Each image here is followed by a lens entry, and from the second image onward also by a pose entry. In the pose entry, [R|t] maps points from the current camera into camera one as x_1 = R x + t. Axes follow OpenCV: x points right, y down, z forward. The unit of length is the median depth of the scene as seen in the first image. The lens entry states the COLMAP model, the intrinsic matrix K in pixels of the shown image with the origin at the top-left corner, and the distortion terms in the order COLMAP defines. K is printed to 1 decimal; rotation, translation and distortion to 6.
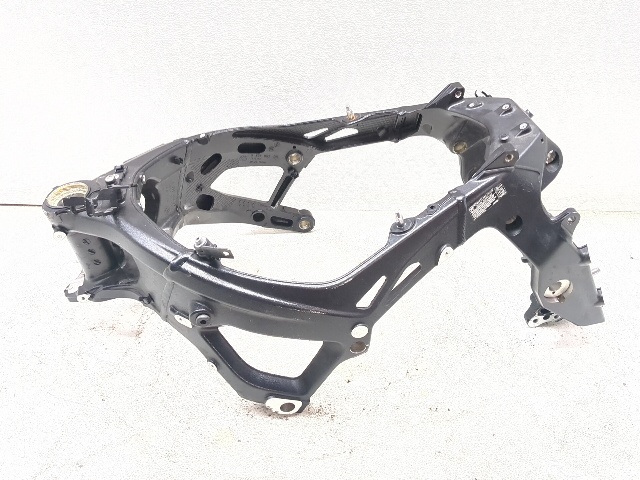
lens RADIAL K [[574.1, 0, 316.8], [0, 574.1, 259.2], [0, 0, 1]] dist [0.102030, -0.193783]
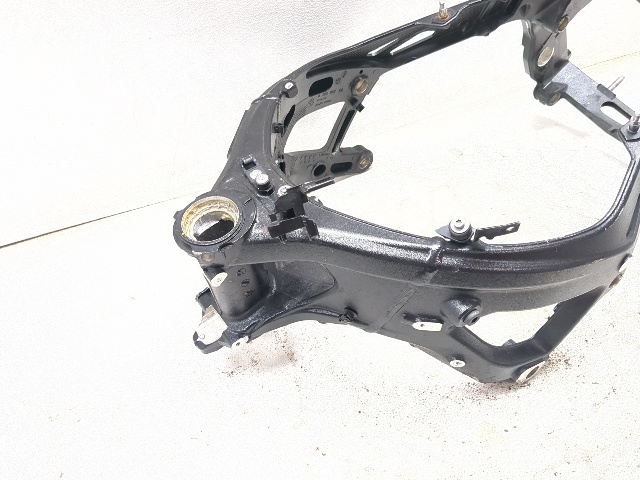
lens RADIAL K [[574.1, 0, 316.8], [0, 574.1, 259.2], [0, 0, 1]] dist [0.102030, -0.193783]
pose [[0.902467, -0.334043, 0.271973, -0.412339], [0.286338, 0.936897, 0.200585, -0.133672], [-0.321815, -0.103145, 0.941168, 0.244285]]
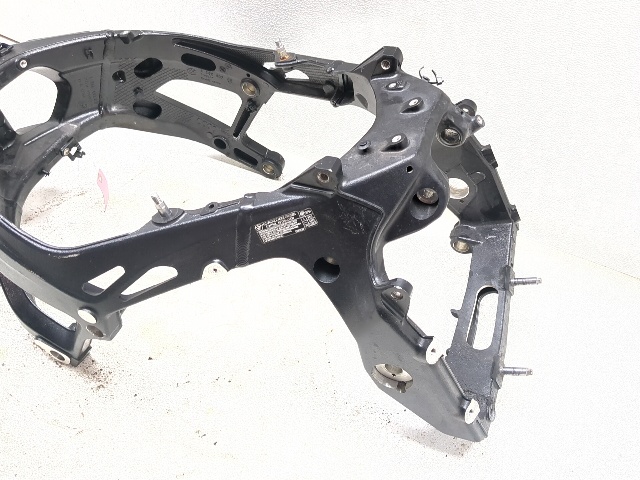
lens RADIAL K [[574.1, 0, 316.8], [0, 574.1, 259.2], [0, 0, 1]] dist [0.102030, -0.193783]
pose [[0.858132, 0.380619, -0.344584, 0.443899], [-0.315919, 0.920487, 0.229999, -0.178891], [0.404727, -0.088509, 0.910144, 0.271272]]
